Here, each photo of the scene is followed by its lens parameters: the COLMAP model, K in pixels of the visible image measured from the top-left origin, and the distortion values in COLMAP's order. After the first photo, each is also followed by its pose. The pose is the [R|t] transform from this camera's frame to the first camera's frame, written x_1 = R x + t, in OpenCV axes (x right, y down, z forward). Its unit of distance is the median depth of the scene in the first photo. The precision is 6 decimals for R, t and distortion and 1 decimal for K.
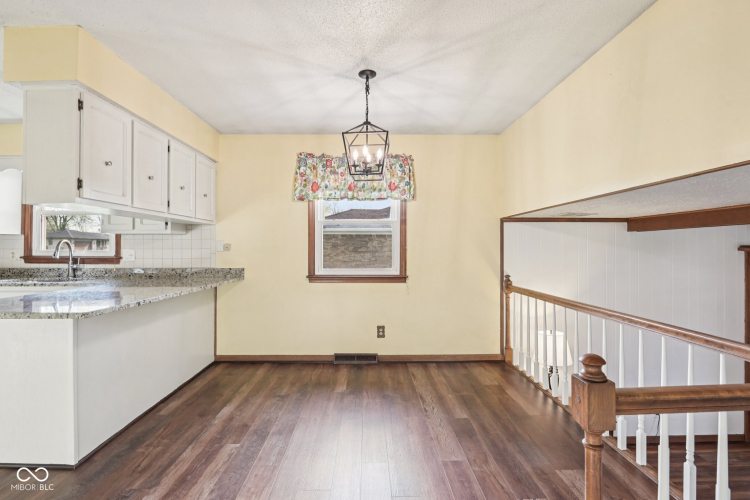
lens RADIAL K [[353.4, 0, 367.7], [0, 353.4, 244.4], [0, 0, 1]] dist [-0.012234, -0.003695]
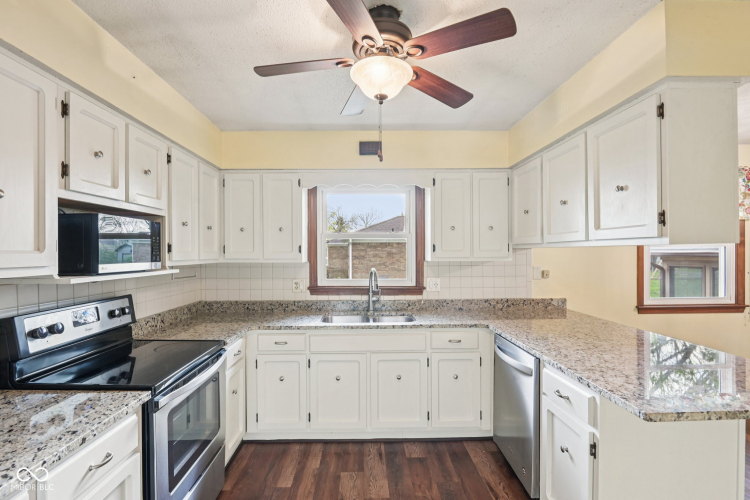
lens RADIAL K [[353.4, 0, 358.3], [0, 353.4, 256.4], [0, 0, 1]] dist [-0.012234, -0.003695]
pose [[0.999933, -0.006075, 0.009881, -0.883005], [0.005837, 0.999697, 0.023920, -0.061302], [-0.010024, -0.023860, 0.999665, 0.134276]]
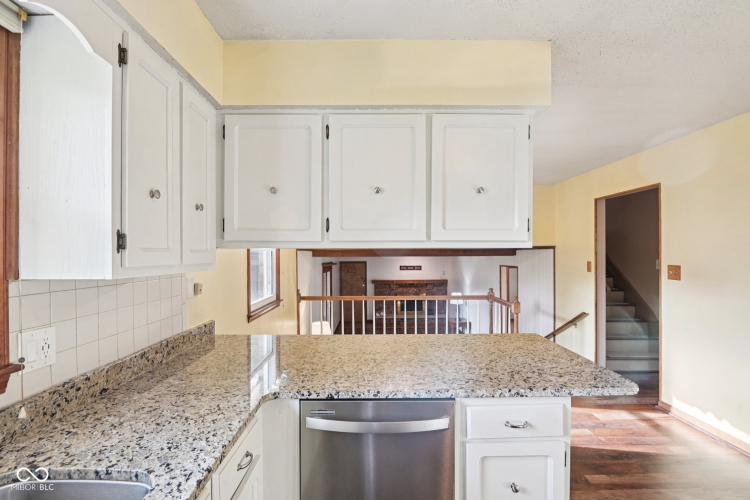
lens RADIAL K [[353.4, 0, 376.0], [0, 353.4, 254.0], [0, 0, 1]] dist [-0.012234, -0.003695]
pose [[-0.025431, 0.000709, 0.999676, -0.989510], [-0.010090, 0.999949, -0.000966, -0.052342], [-0.999626, -0.010111, -0.025423, 0.734045]]
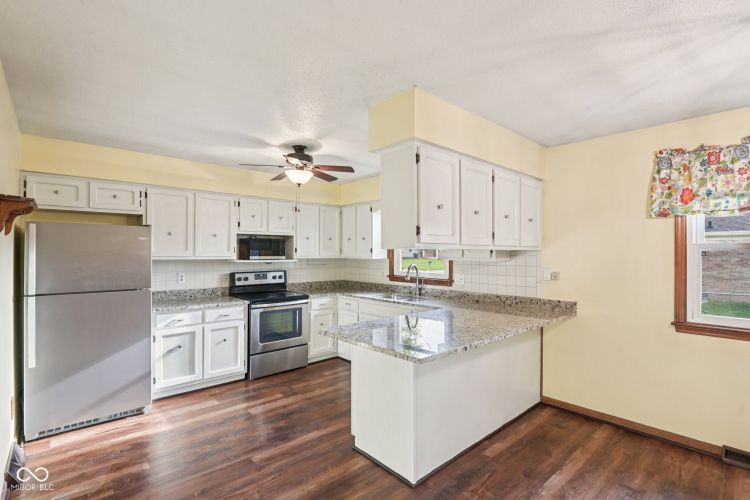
lens RADIAL K [[353.4, 0, 372.2], [0, 353.4, 253.4], [0, 0, 1]] dist [-0.012234, -0.003695]
pose [[0.663390, 0.001449, -0.748272, -0.046759], [0.006433, 0.999950, 0.007640, -0.058588], [0.748246, -0.009882, 0.663348, 0.081769]]
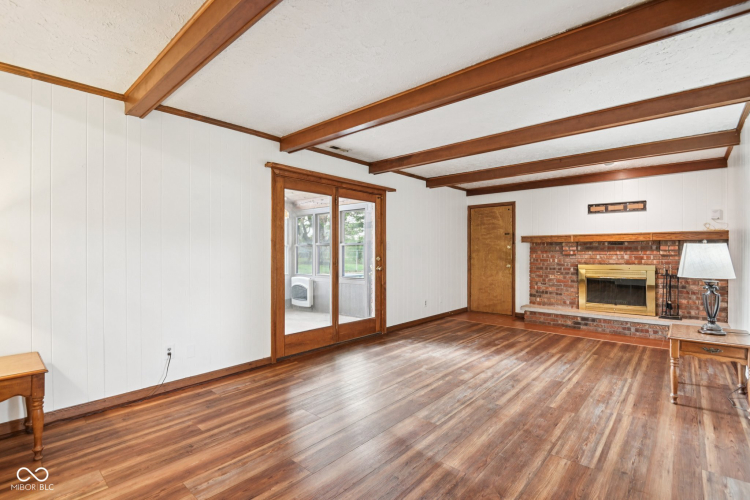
lens RADIAL K [[353.4, 0, 376.1], [0, 353.4, 251.8], [0, 0, 1]] dist [-0.012234, -0.003695]
pose [[0.658551, -0.008397, 0.752489, 0.532264], [-0.004076, 0.999883, 0.014725, 0.232909], [-0.752525, -0.012764, 0.658440, 0.125705]]
